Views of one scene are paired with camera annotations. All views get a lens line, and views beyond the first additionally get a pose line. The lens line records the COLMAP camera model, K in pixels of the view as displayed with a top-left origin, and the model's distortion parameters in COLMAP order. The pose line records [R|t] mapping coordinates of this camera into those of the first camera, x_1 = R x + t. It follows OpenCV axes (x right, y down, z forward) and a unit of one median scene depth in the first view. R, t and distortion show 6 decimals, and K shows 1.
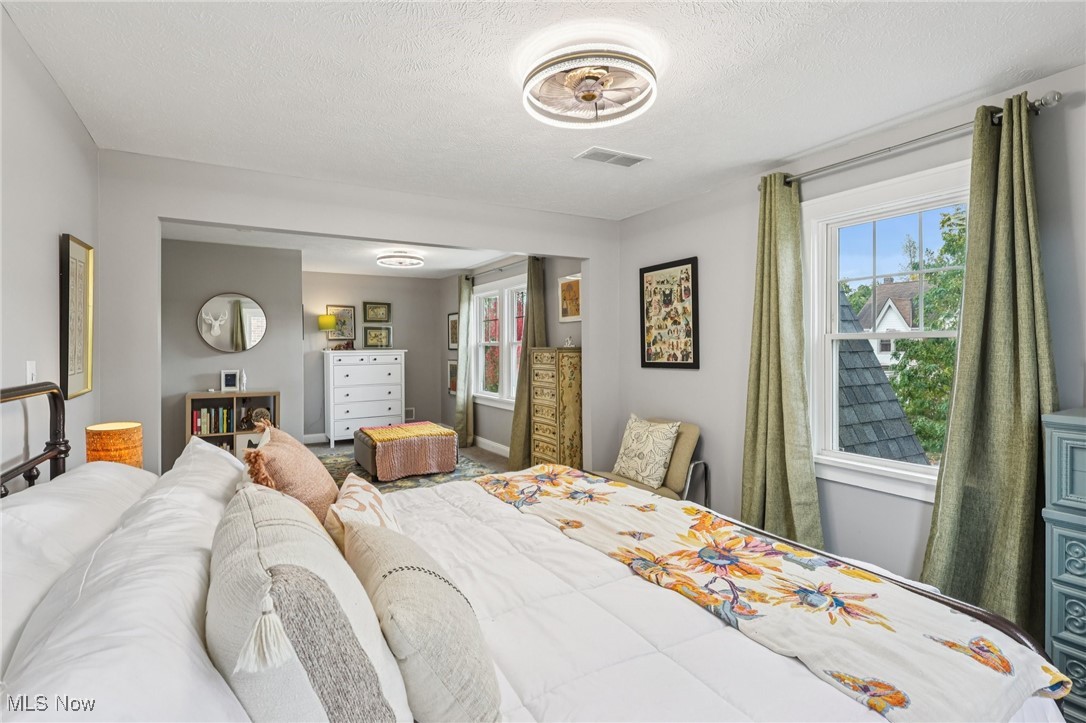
lens RADIAL K [[518.5, 0, 540.3], [0, 518.5, 351.4], [0, 0, 1]] dist [-0.009210, 0.001201]
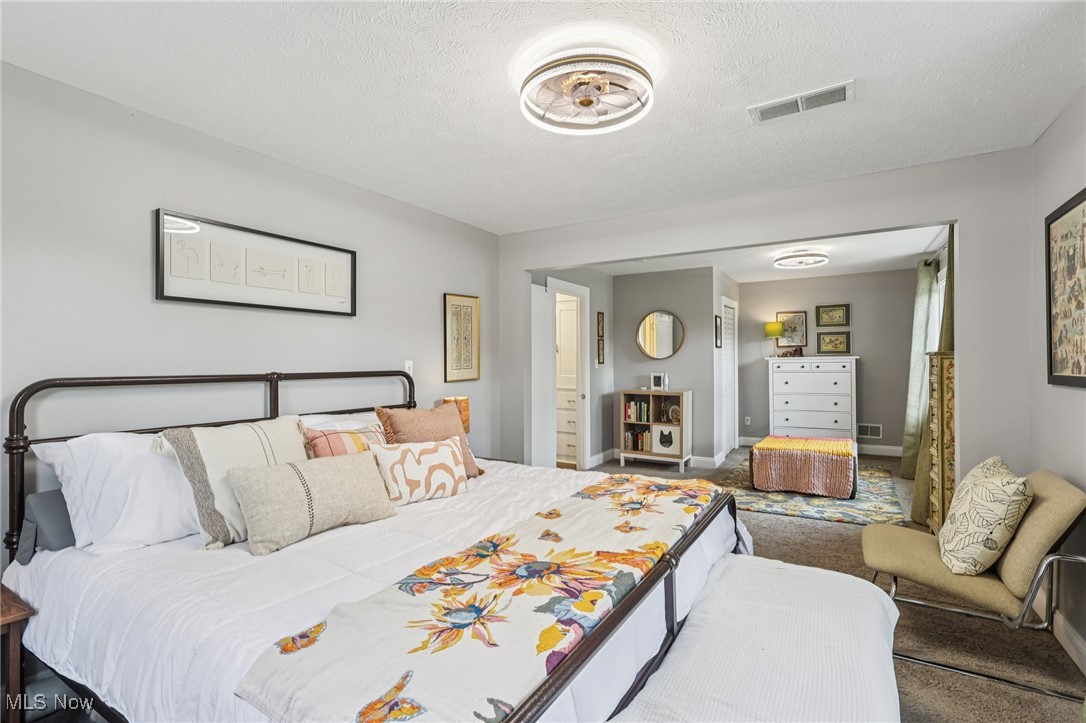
lens RADIAL K [[514.6, 0, 540.7], [0, 514.6, 360.8], [0, 0, 1]] dist [-0.003685, 0.000658]
pose [[0.473959, 0.004668, -0.880535, 0.457334], [-0.002198, 0.999989, 0.004118, 0.003417], [0.880544, -0.000017, 0.473964, 0.218499]]
